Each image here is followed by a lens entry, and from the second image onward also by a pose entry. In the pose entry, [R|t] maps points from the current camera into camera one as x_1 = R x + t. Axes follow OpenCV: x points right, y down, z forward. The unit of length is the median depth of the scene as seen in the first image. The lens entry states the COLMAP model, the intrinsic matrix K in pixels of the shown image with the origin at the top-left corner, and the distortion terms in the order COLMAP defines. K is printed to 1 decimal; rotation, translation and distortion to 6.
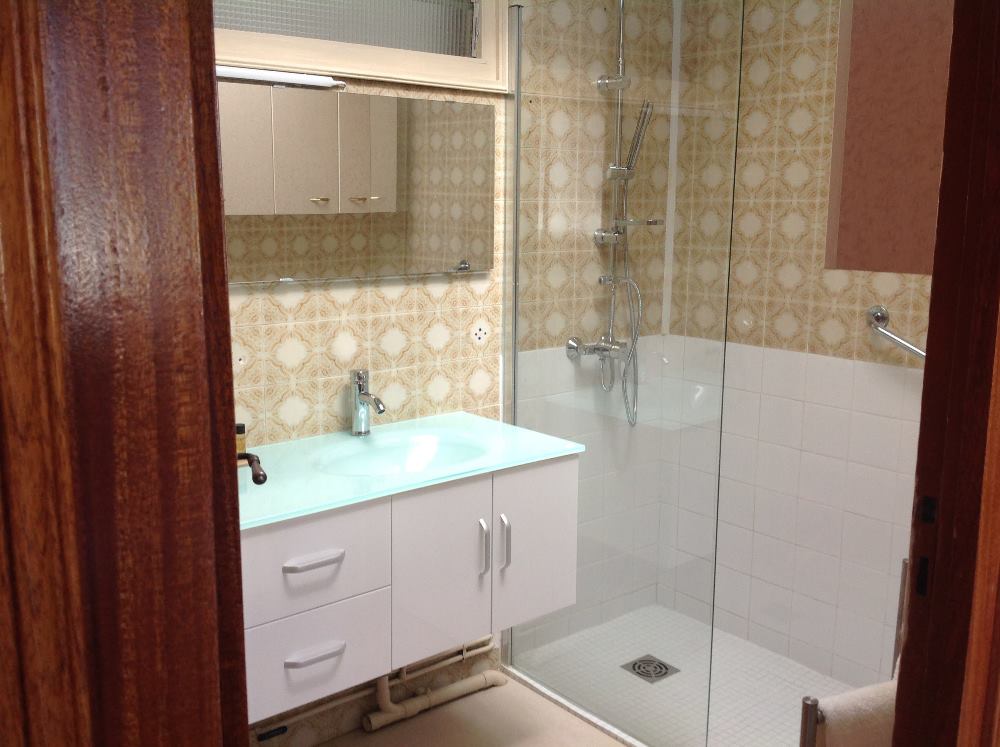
lens RADIAL K [[954.8, 0, 500.5], [0, 954.8, 374.7], [0, 0, 1]] dist [0.023184, 0.000000]
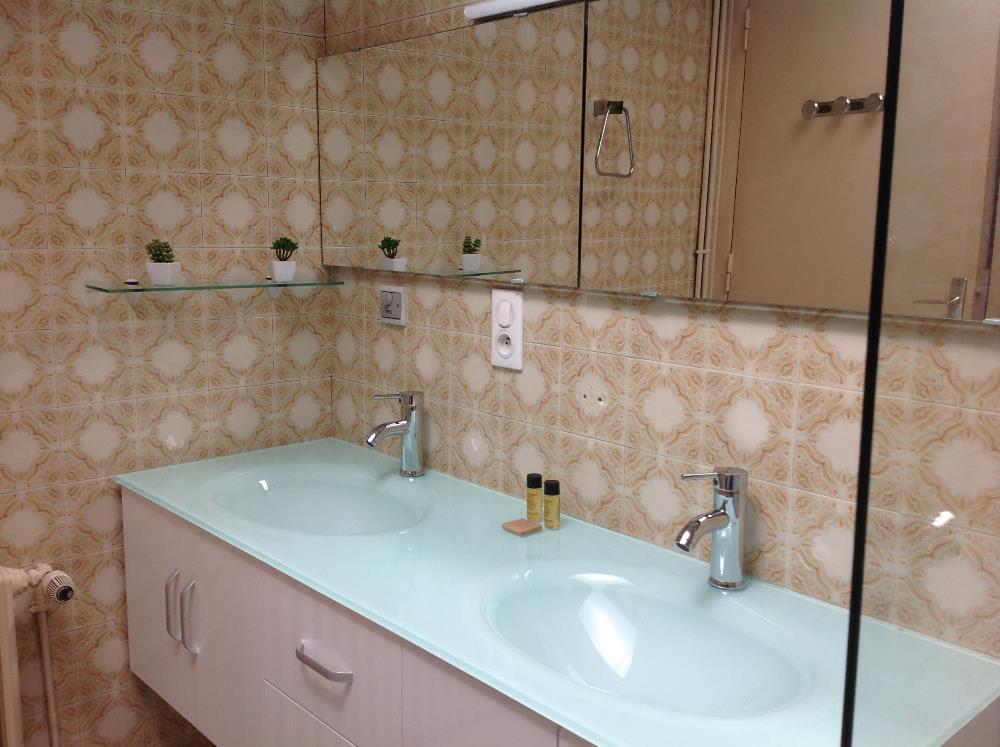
lens RADIAL K [[954.8, 0, 501.3], [0, 954.8, 370.2], [0, 0, 1]] dist [0.023184, 0.000000]
pose [[0.057182, 0.140972, -0.988361, 0.393606], [-0.209303, 0.969674, 0.126197, -0.105150], [0.976178, 0.199650, 0.084954, 0.828943]]
